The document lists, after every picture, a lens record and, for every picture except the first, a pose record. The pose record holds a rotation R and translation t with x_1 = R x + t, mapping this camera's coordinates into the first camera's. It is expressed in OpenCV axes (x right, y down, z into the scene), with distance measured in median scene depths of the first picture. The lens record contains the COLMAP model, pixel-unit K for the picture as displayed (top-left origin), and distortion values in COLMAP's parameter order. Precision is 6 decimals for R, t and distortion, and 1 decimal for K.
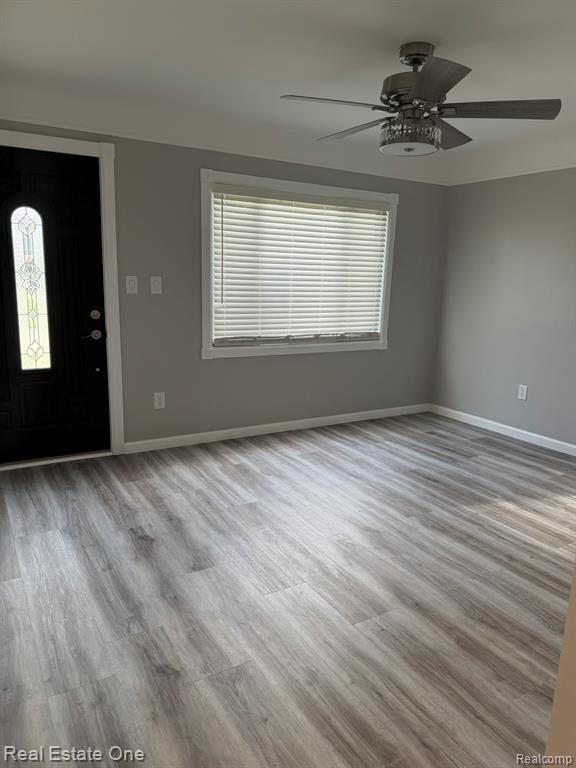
lens RADIAL K [[548.4, 0, 286.8], [0, 548.4, 384.2], [0, 0, 1]] dist [0.034820, -0.011660]
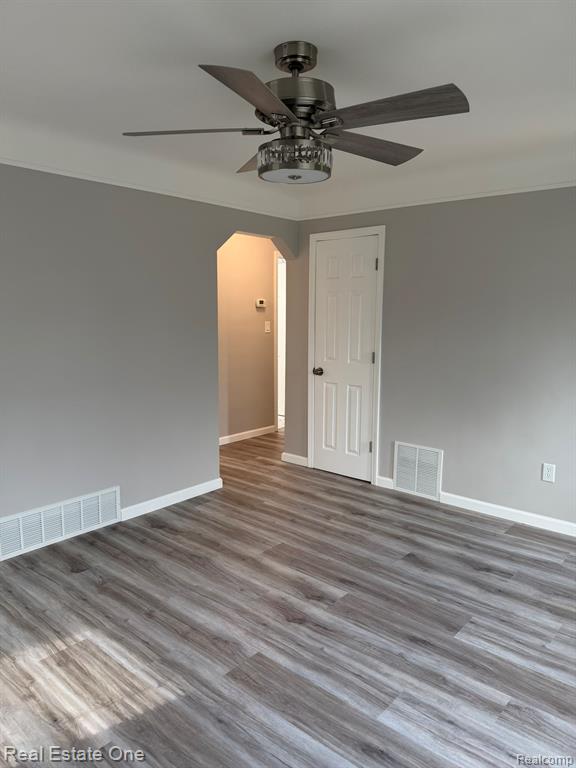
lens RADIAL K [[548.4, 0, 288.6], [0, 548.4, 384.7], [0, 0, 1]] dist [0.034820, -0.011660]
pose [[-0.946071, 0.003060, -0.323944, 0.413720], [-0.103833, 0.944337, 0.312164, -0.328620], [0.306868, 0.328965, -0.893092, 1.527581]]
